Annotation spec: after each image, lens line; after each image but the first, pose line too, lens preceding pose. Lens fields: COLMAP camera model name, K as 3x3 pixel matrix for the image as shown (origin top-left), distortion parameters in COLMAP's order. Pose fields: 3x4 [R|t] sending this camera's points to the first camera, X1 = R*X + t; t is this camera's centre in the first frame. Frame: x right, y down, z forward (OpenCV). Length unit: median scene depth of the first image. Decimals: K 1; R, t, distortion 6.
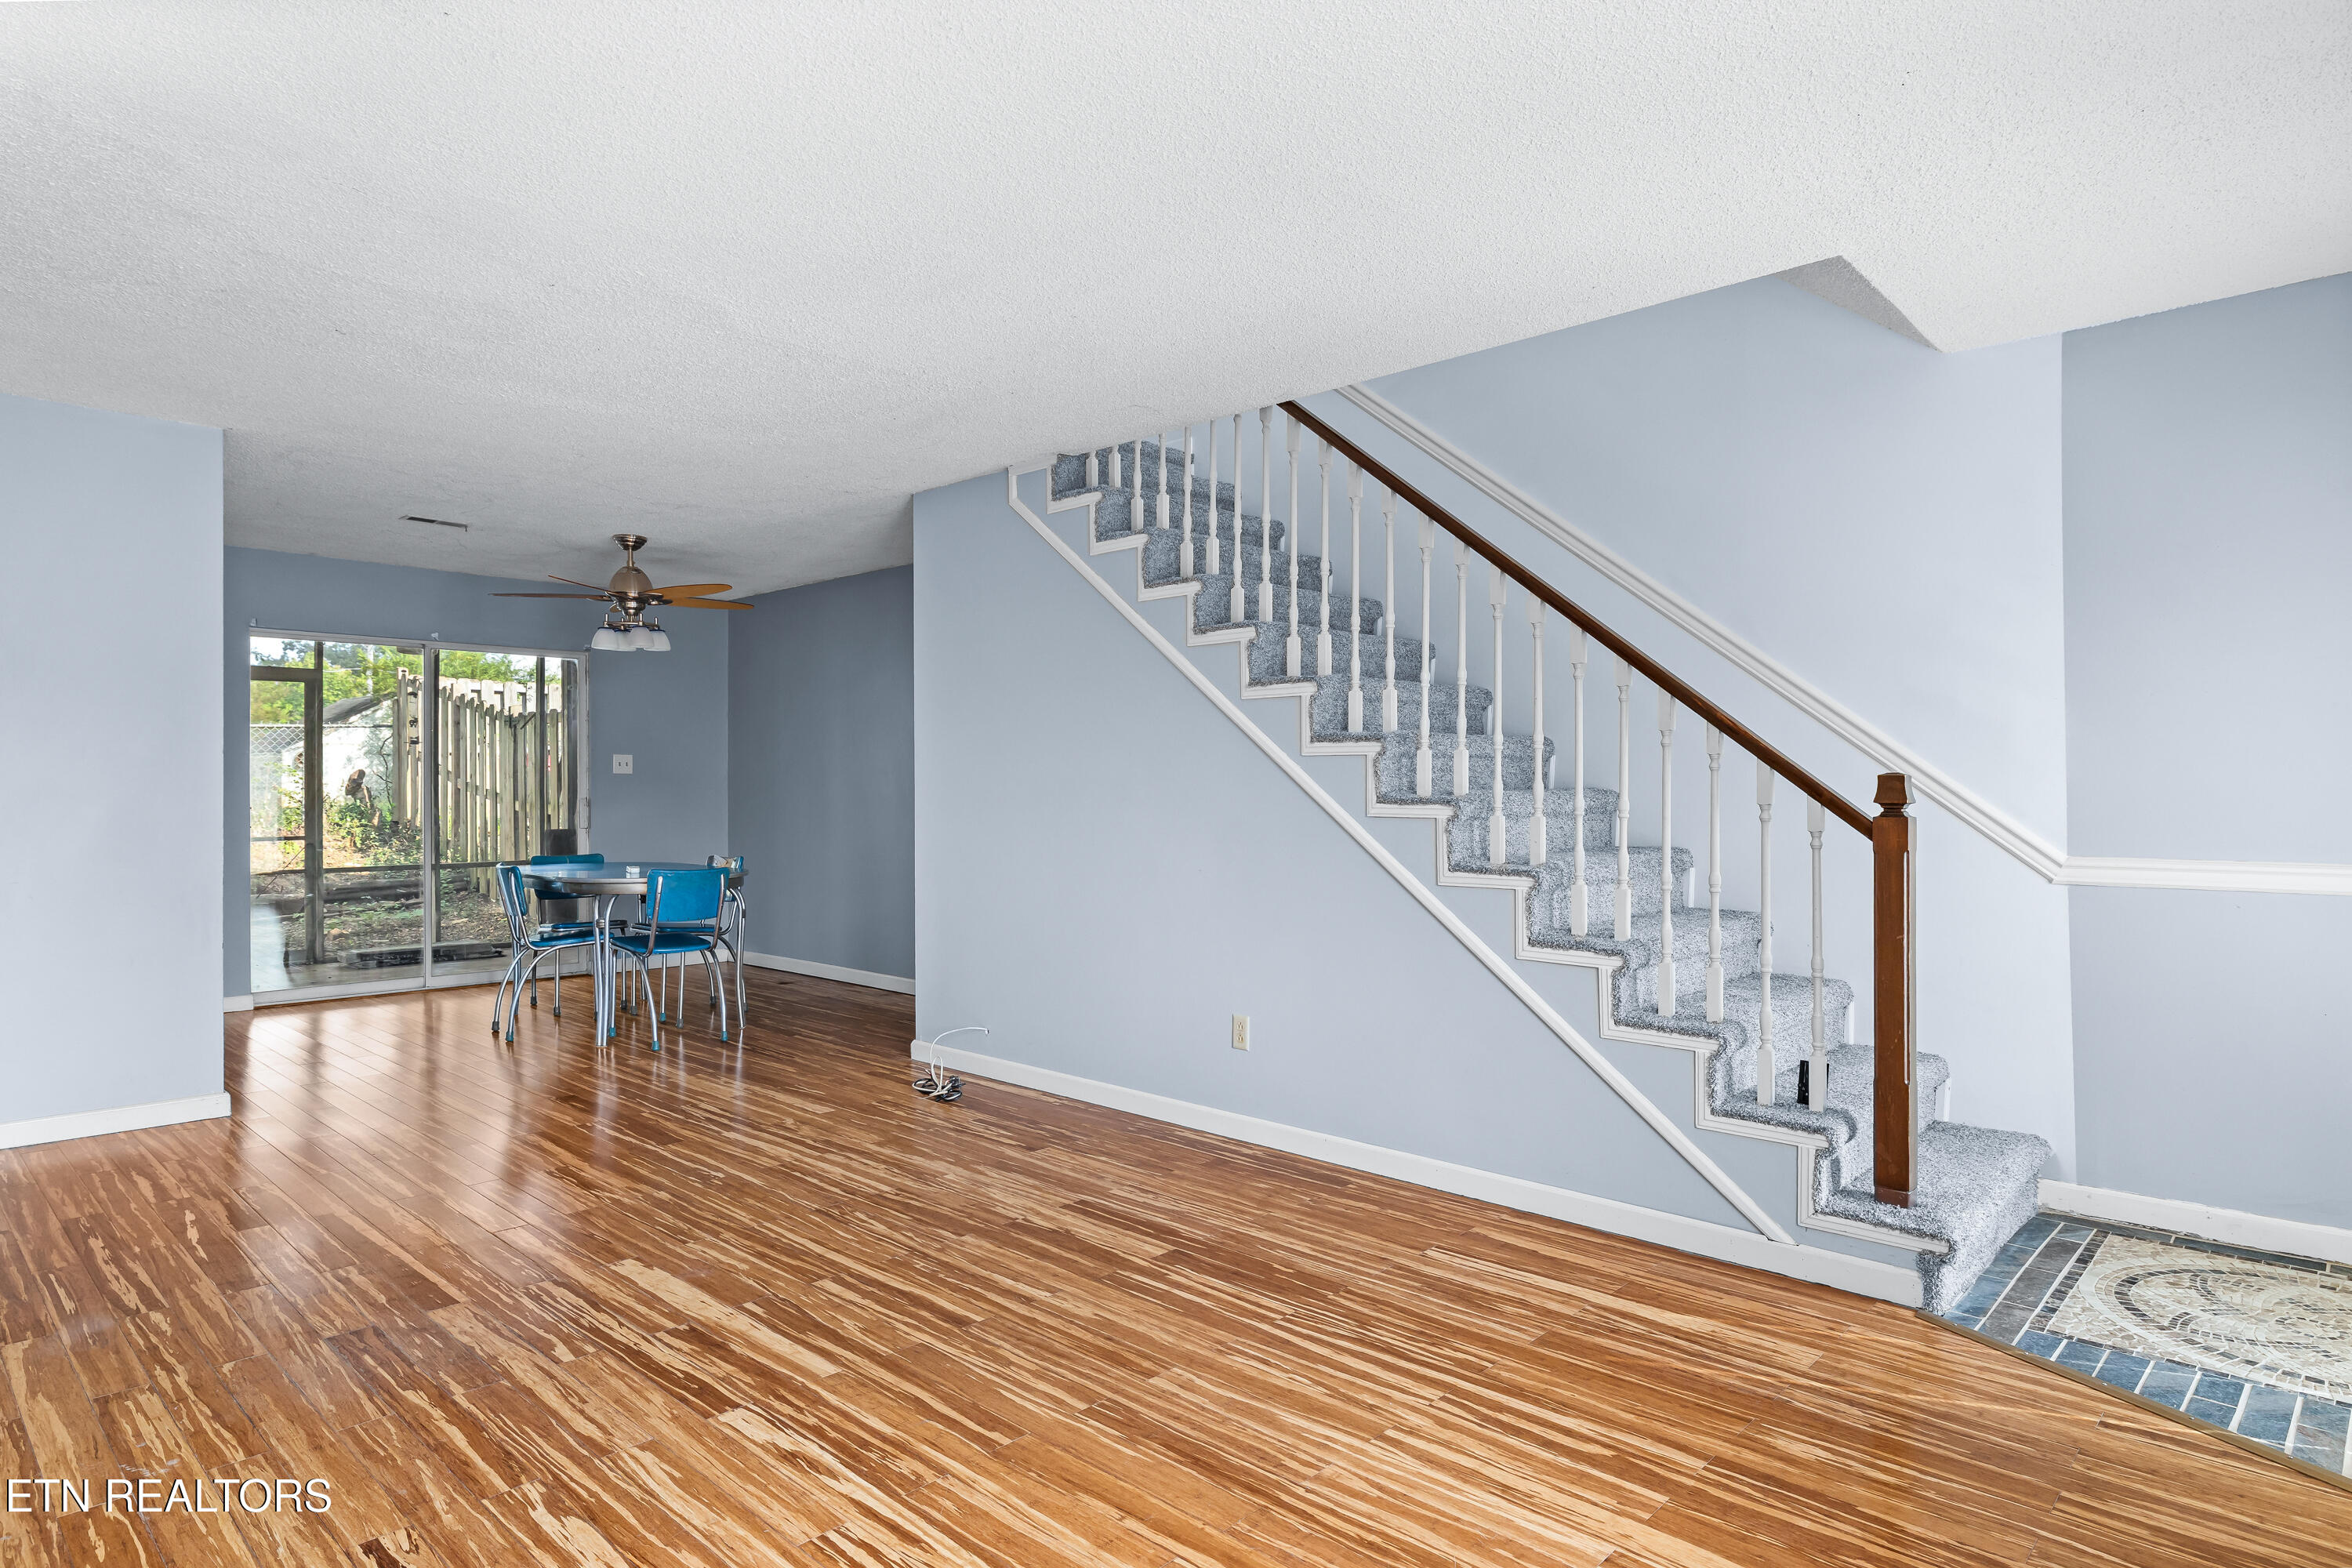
lens RADIAL K [[1280.1, 0, 1192.1], [0, 1280.1, 797.6], [0, 0, 1]] dist [0.003199, -0.001992]
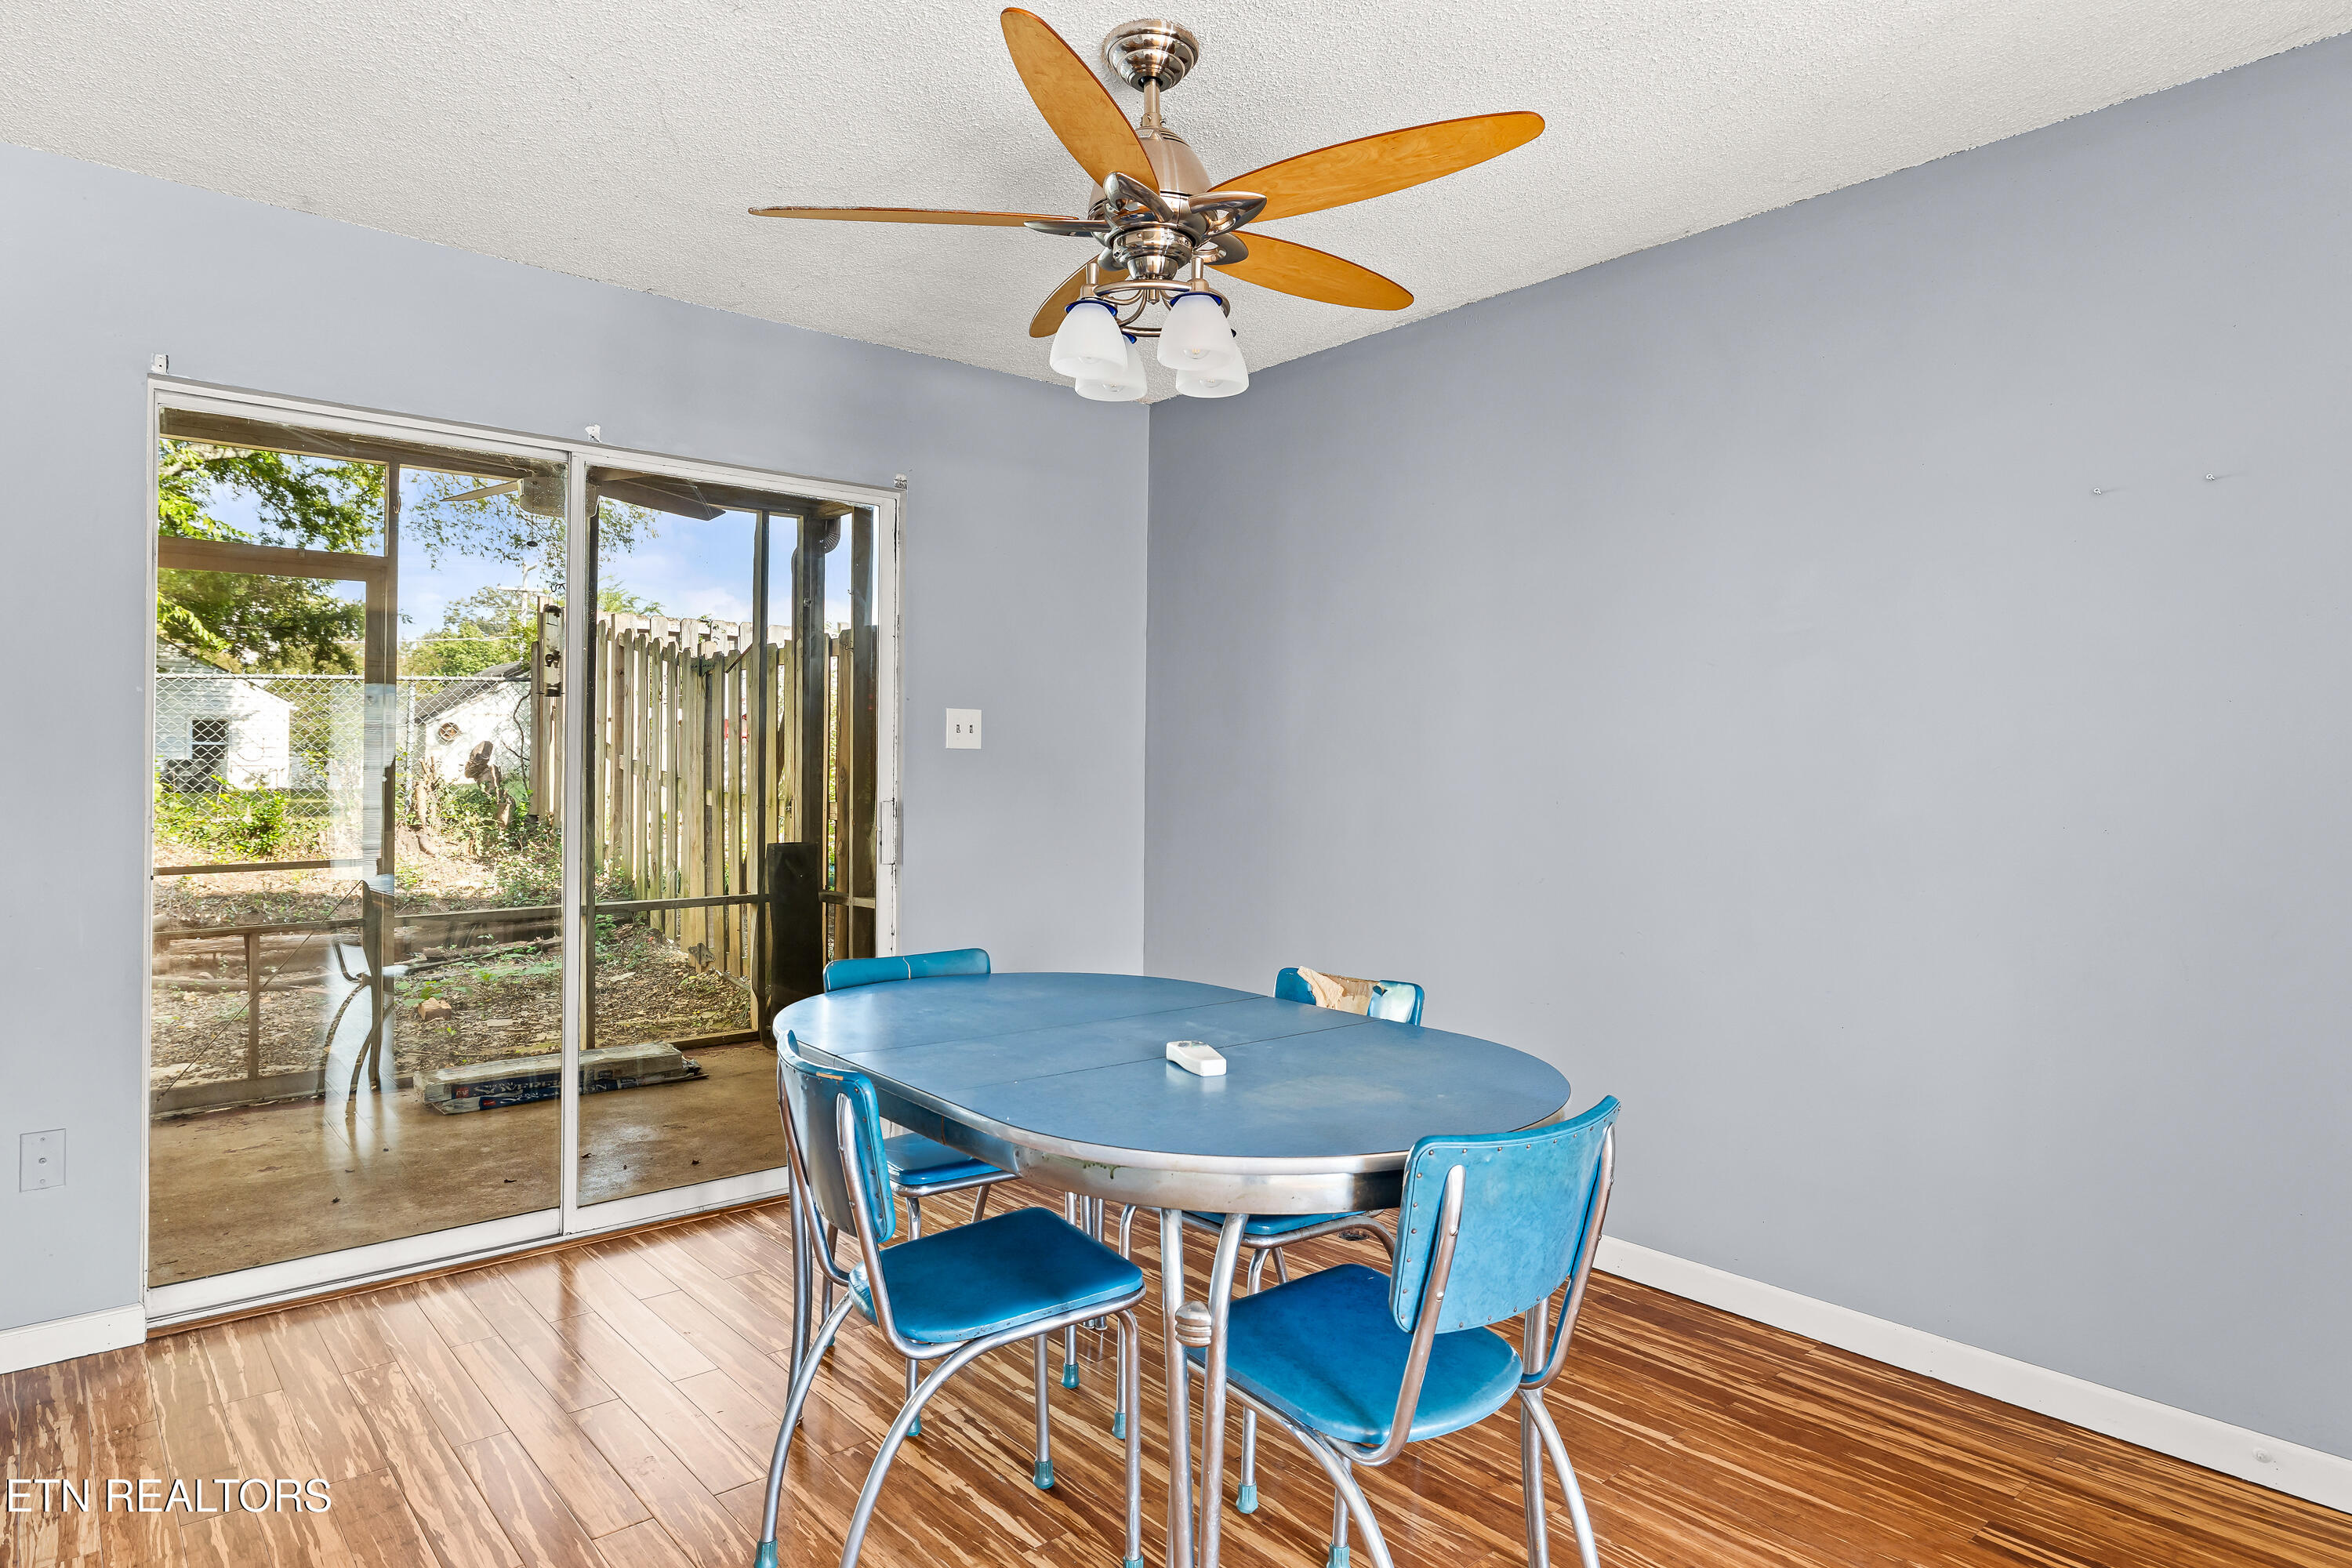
lens RADIAL K [[1280.1, 0, 1188.5], [0, 1280.1, 770.1], [0, 0, 1]] dist [0.003199, -0.001992]
pose [[0.995447, 0.010168, -0.094775, -0.223200], [-0.010828, 0.999921, -0.006457, -0.006097], [0.094702, 0.007454, 0.995478, 0.376888]]
